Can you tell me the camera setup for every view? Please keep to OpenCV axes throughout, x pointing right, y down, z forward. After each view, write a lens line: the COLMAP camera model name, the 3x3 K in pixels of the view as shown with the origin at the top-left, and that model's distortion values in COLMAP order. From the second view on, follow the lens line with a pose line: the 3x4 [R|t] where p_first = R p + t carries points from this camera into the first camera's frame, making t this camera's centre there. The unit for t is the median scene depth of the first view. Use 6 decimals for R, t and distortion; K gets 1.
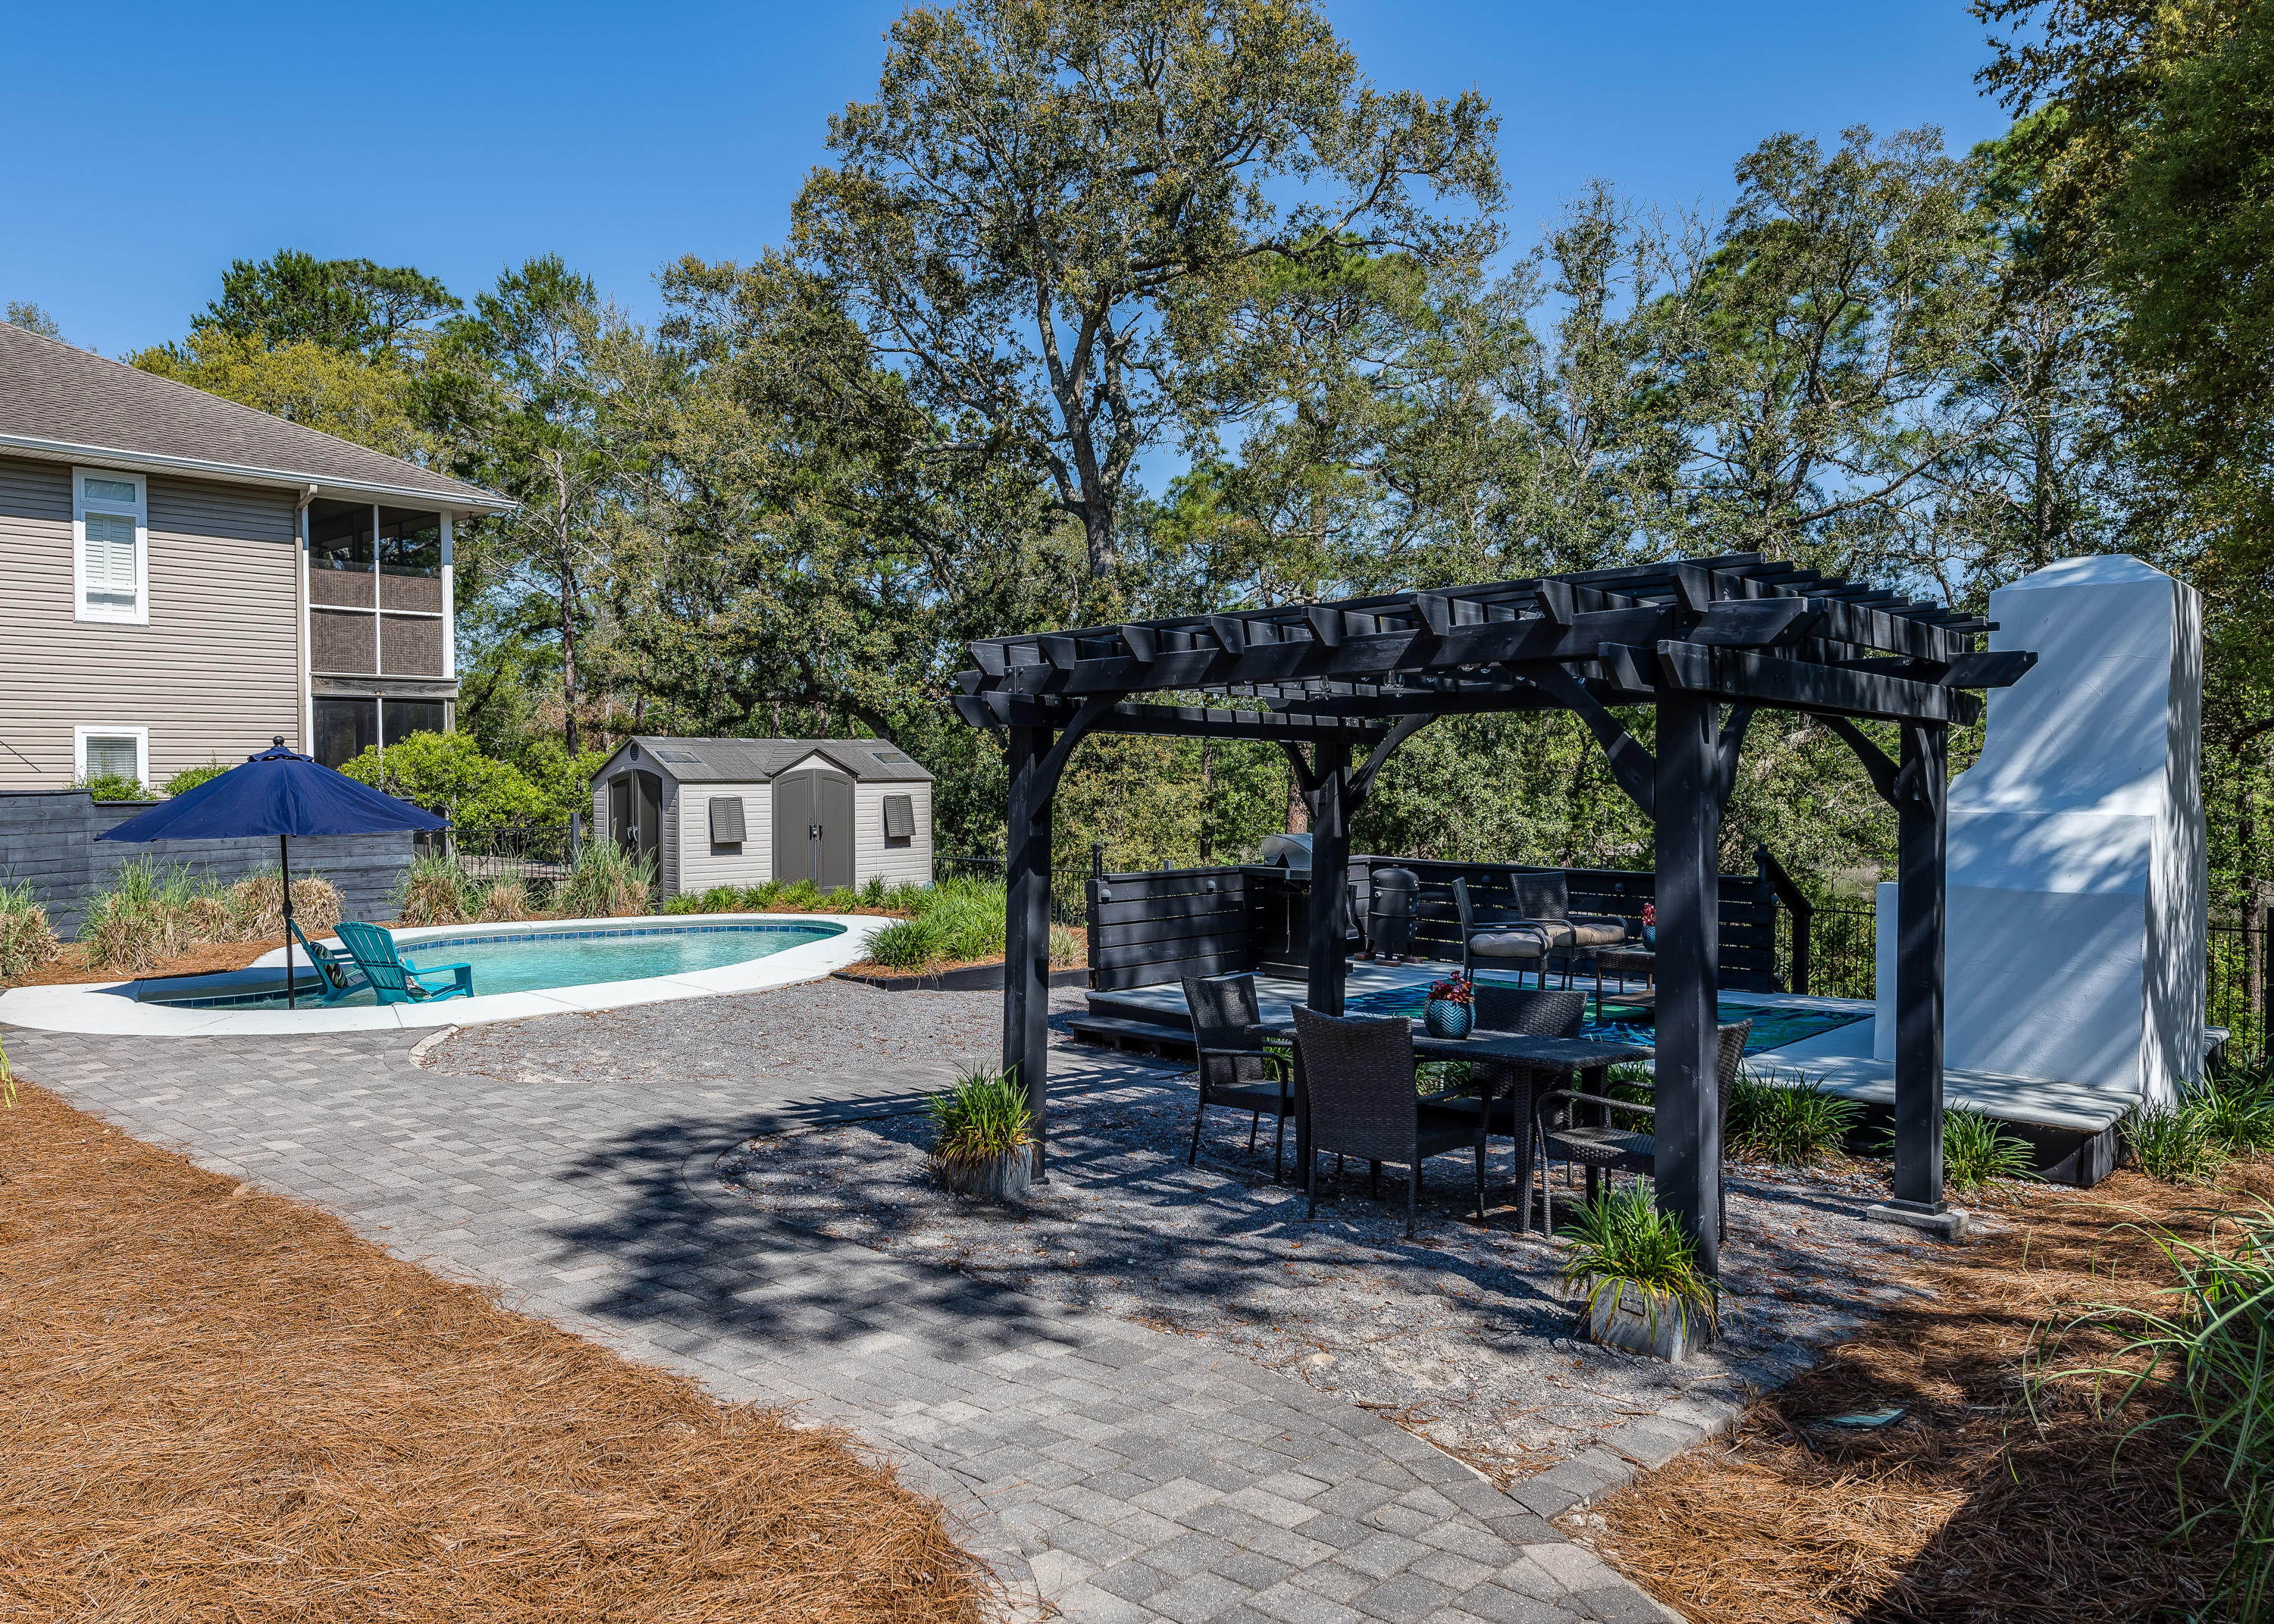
lens RADIAL K [[1612.3, 0, 1048.9], [0, 1612.3, 816.8], [0, 0, 1]] dist [0.010305, -0.014873]
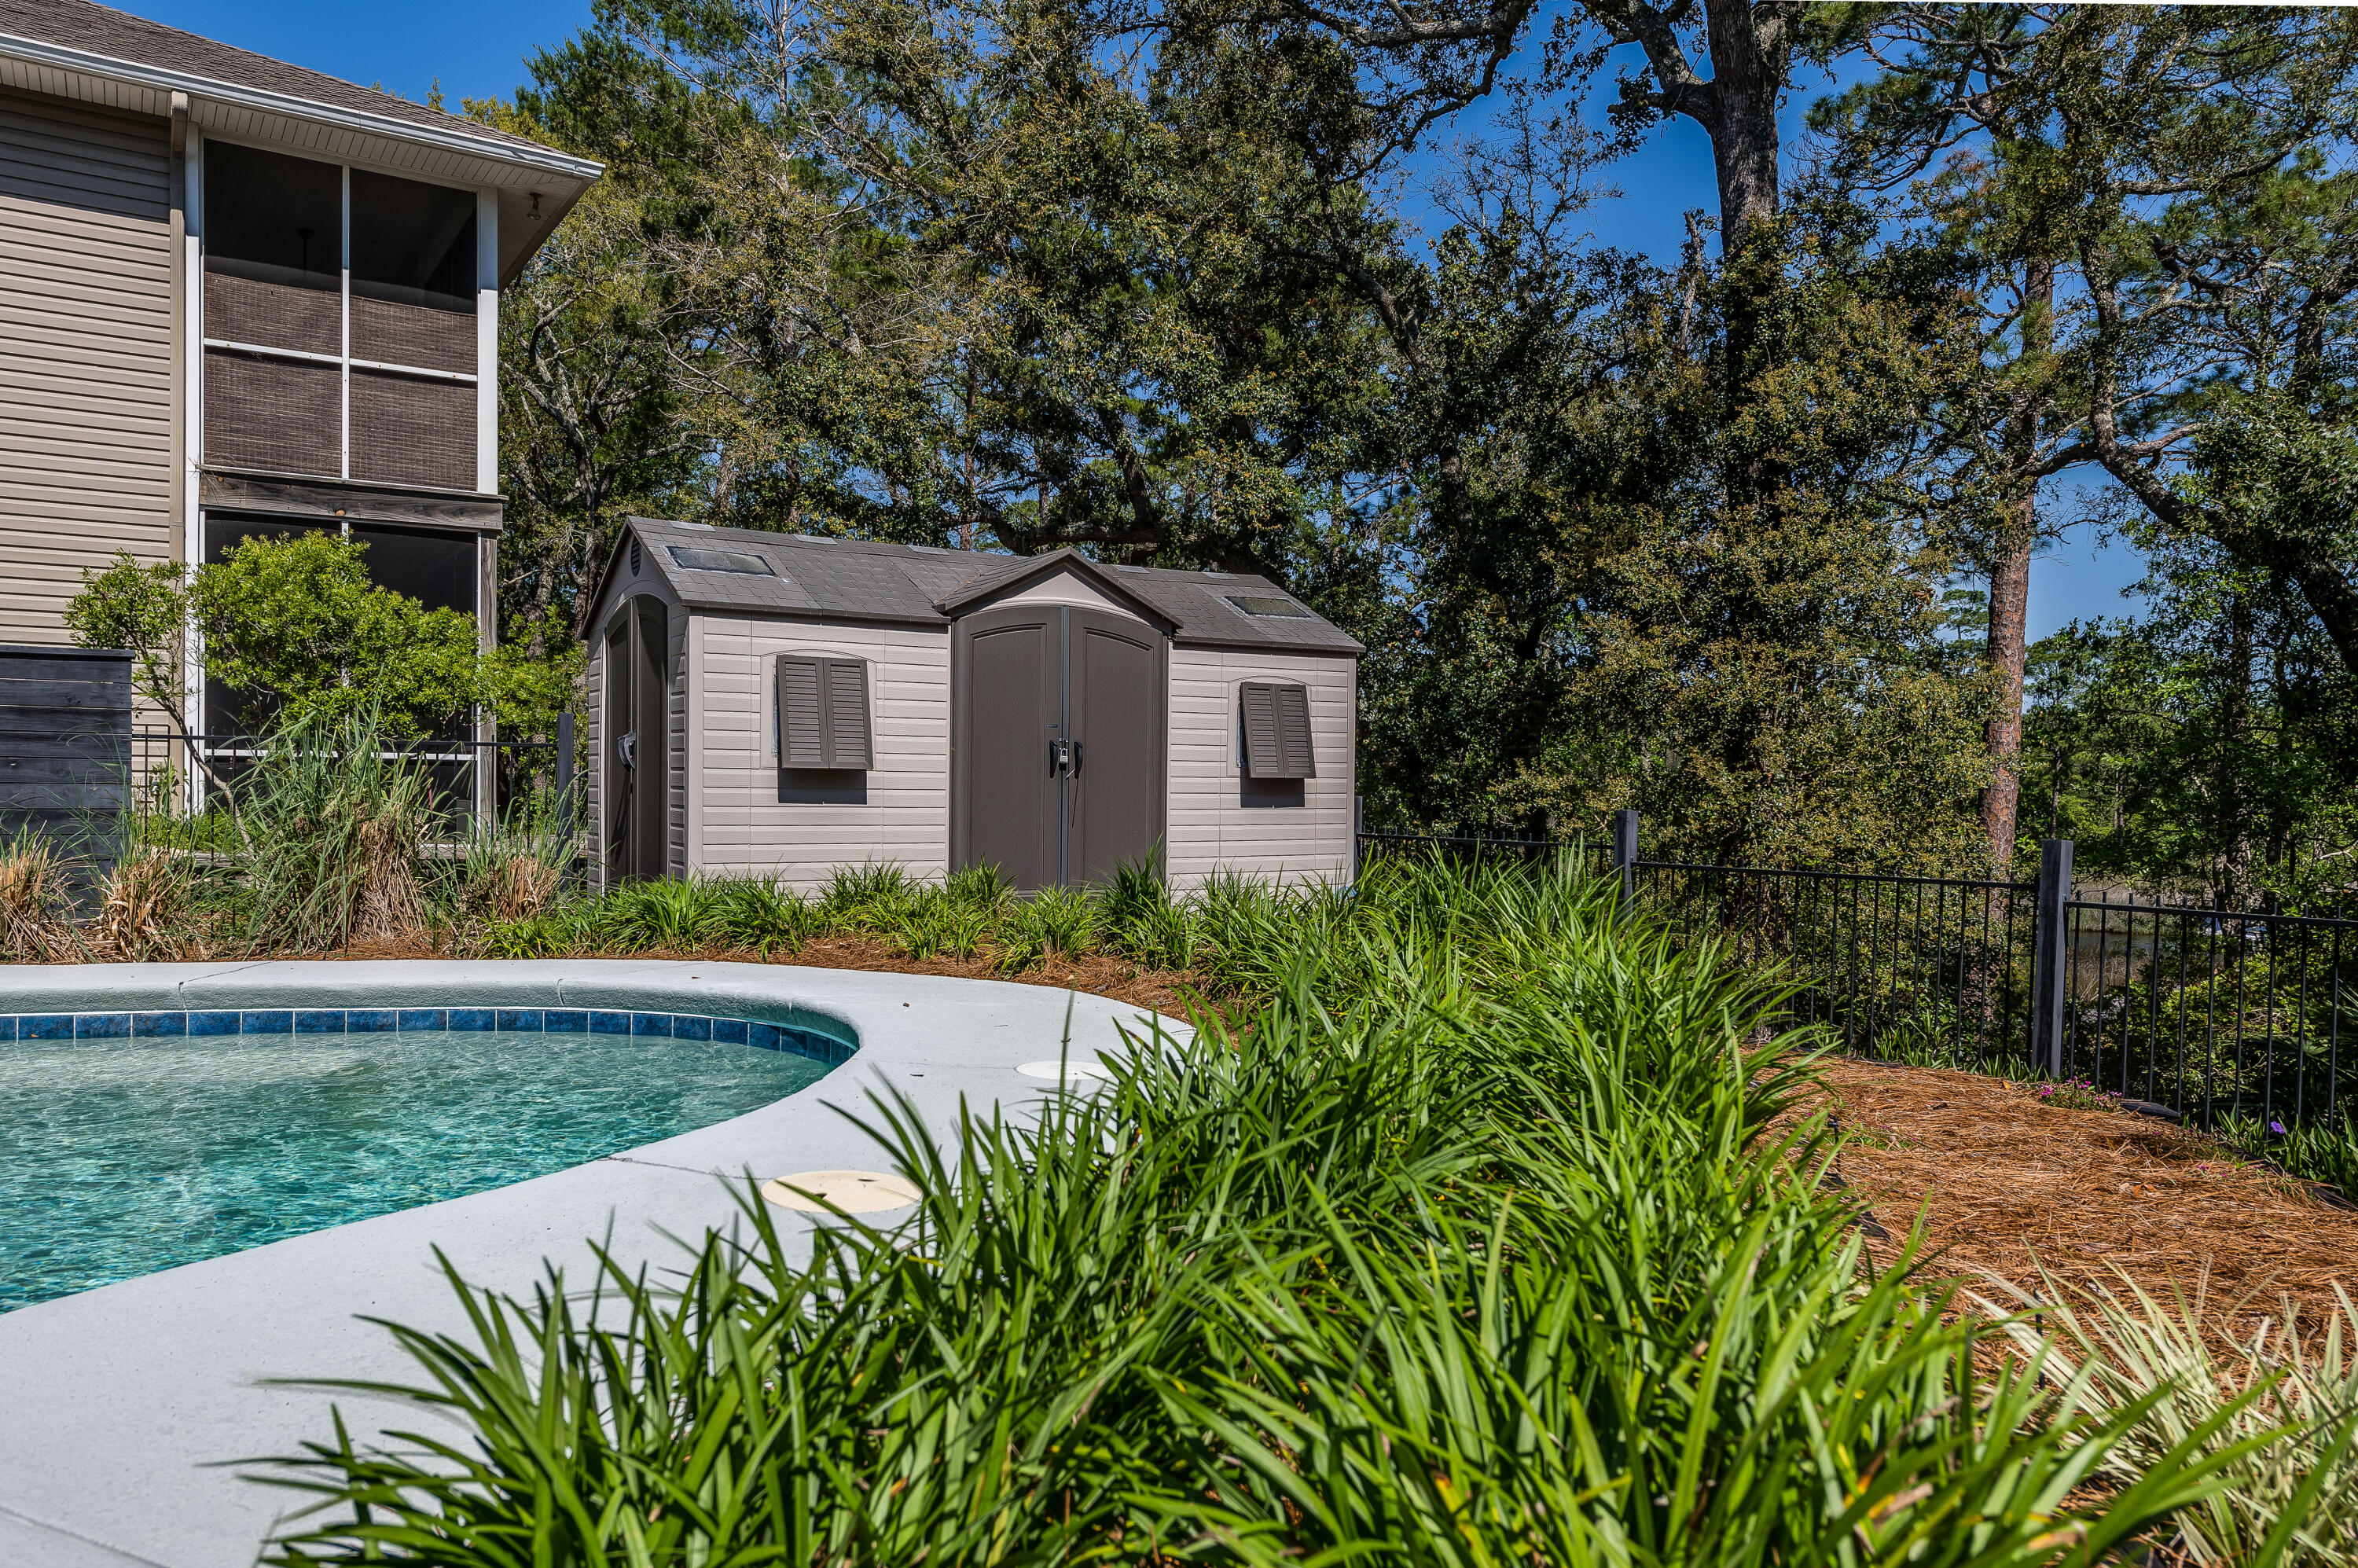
lens RADIAL K [[1605.0, 0, 1137.5], [0, 1605.0, 839.9], [0, 0, 1]] dist [0.000021, -0.002083]
pose [[0.971759, 0.021734, -0.234973, -0.027159], [-0.020926, 0.999763, 0.005934, 0.025512], [0.235046, -0.000850, 0.971984, 0.556822]]
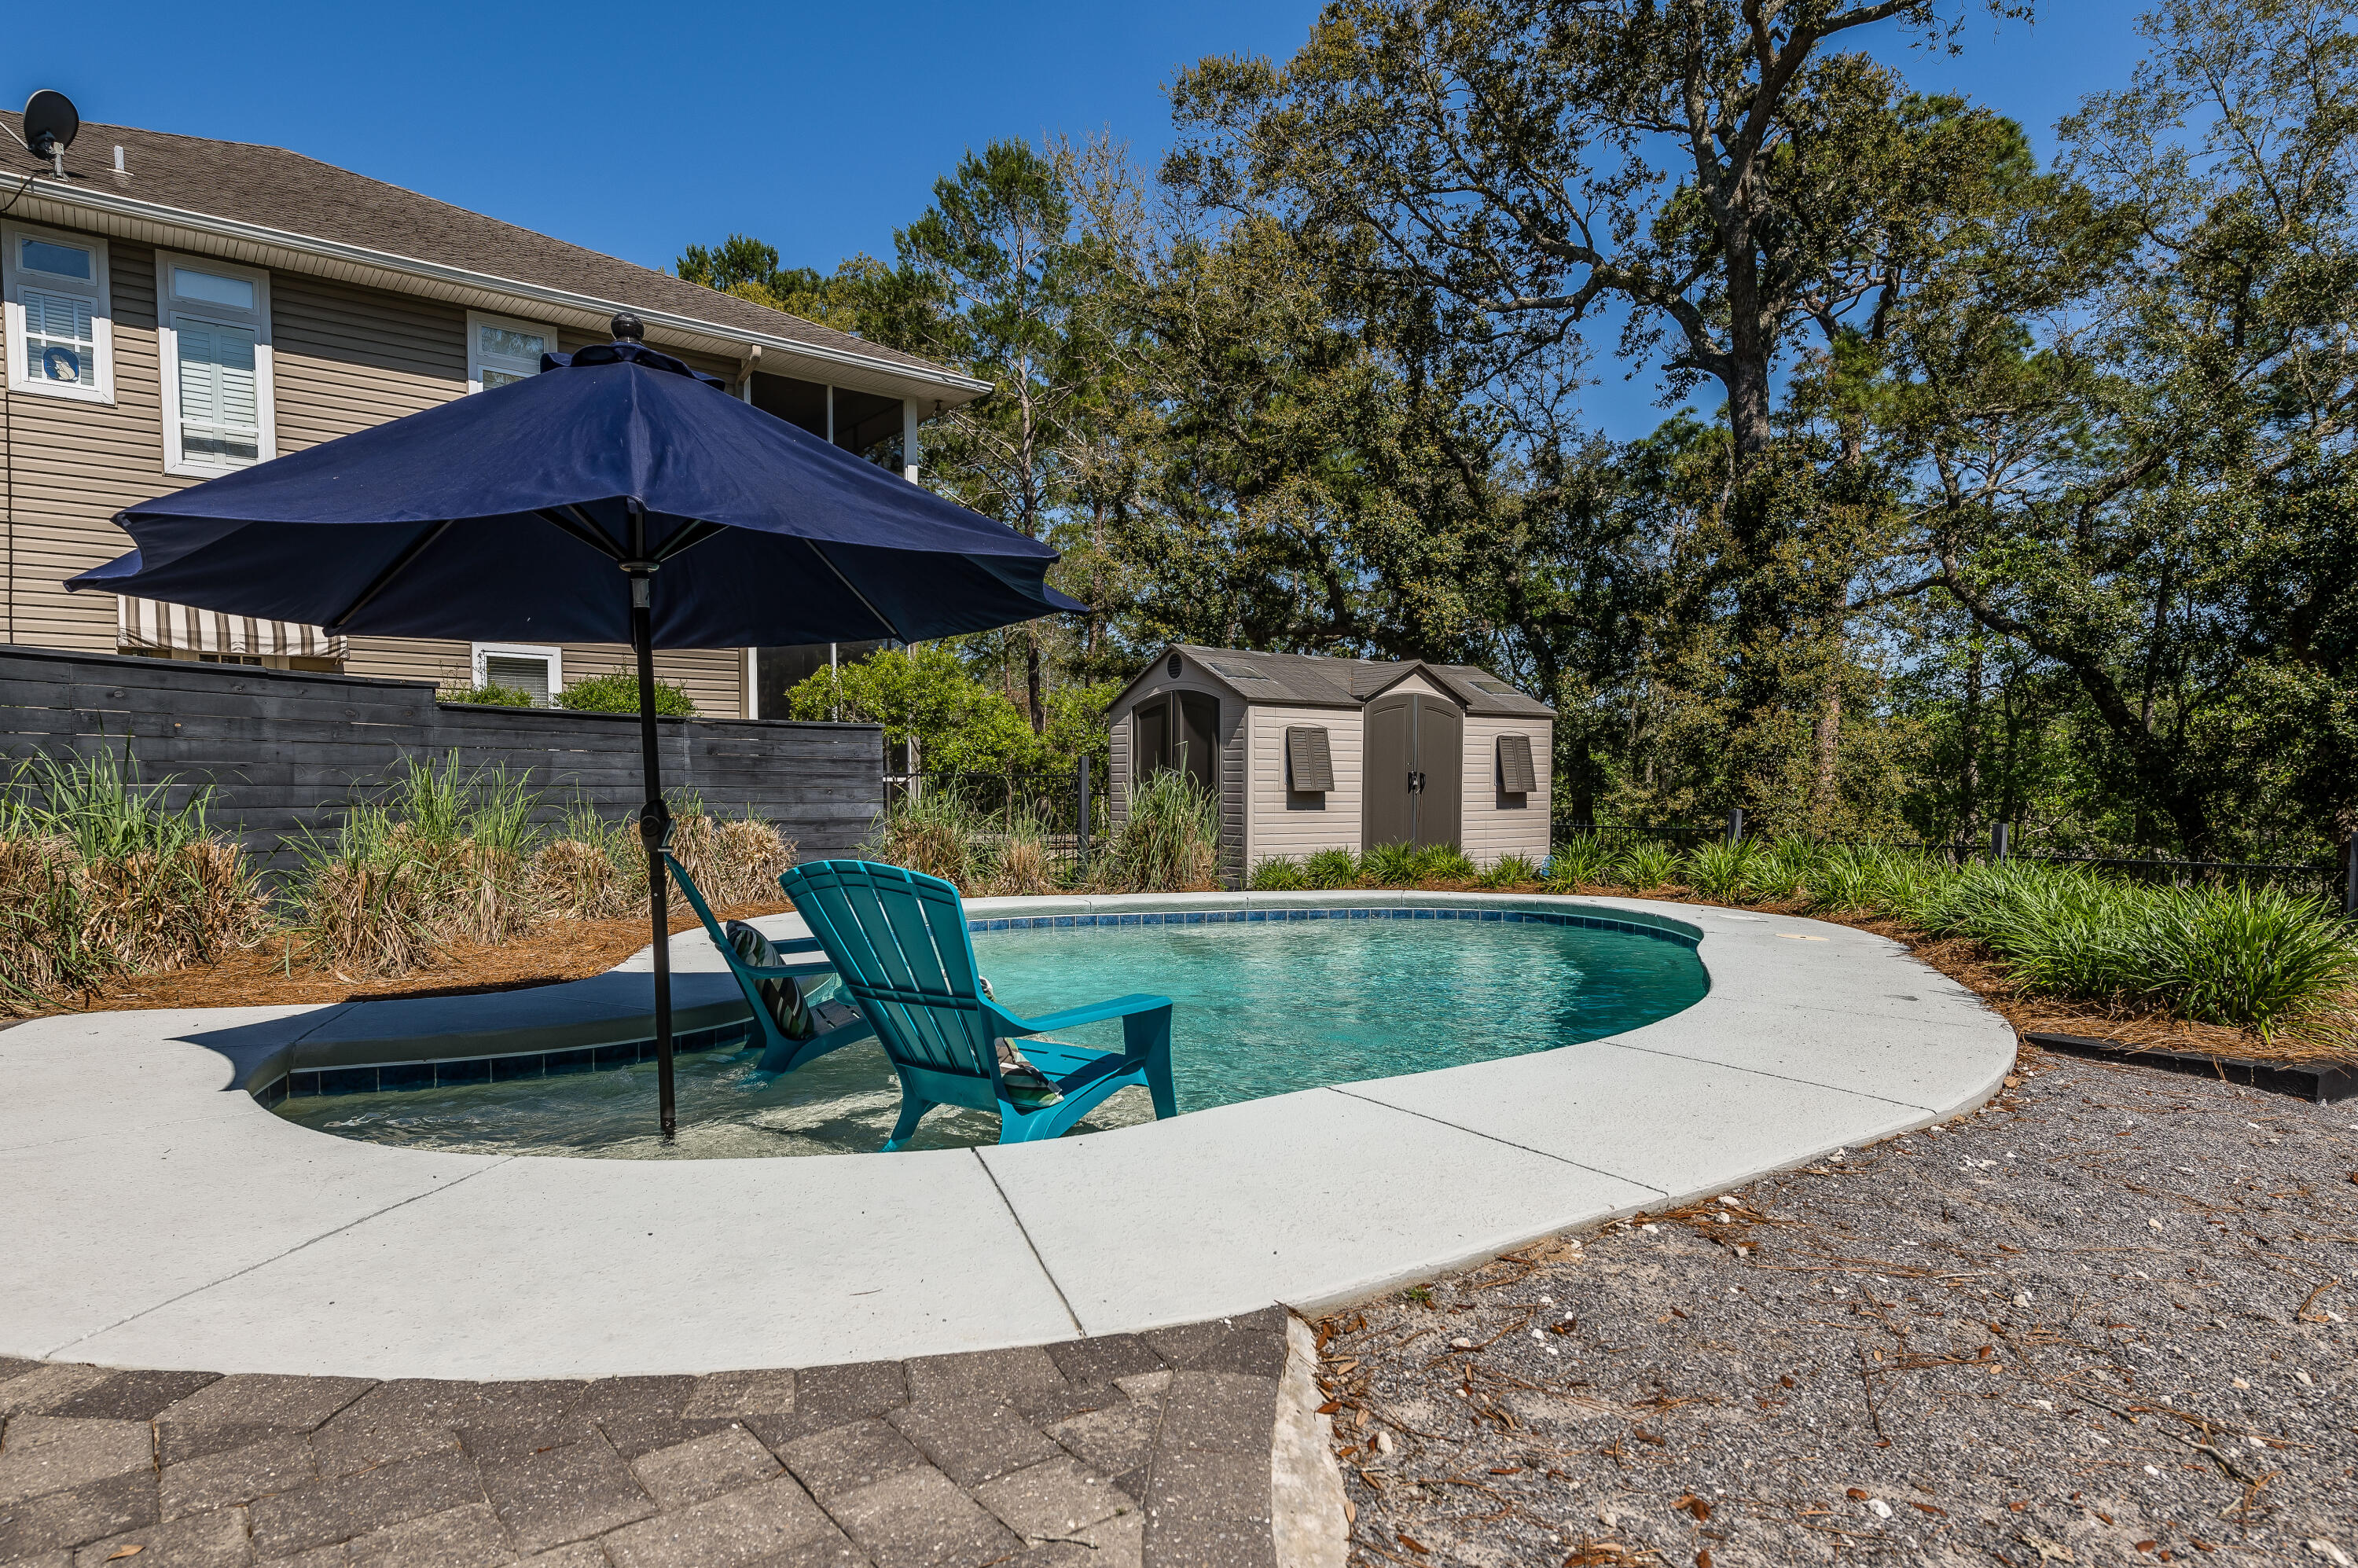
lens RADIAL K [[1347.4, 0, 1128.6], [0, 1347.4, 874.7], [0, 0, 1]] dist [0.023105, -0.048128]
pose [[0.986376, 0.015826, -0.163746, -0.158199], [-0.009889, 0.999266, 0.037005, 0.027411], [0.164211, -0.034881, 0.985808, 0.357299]]
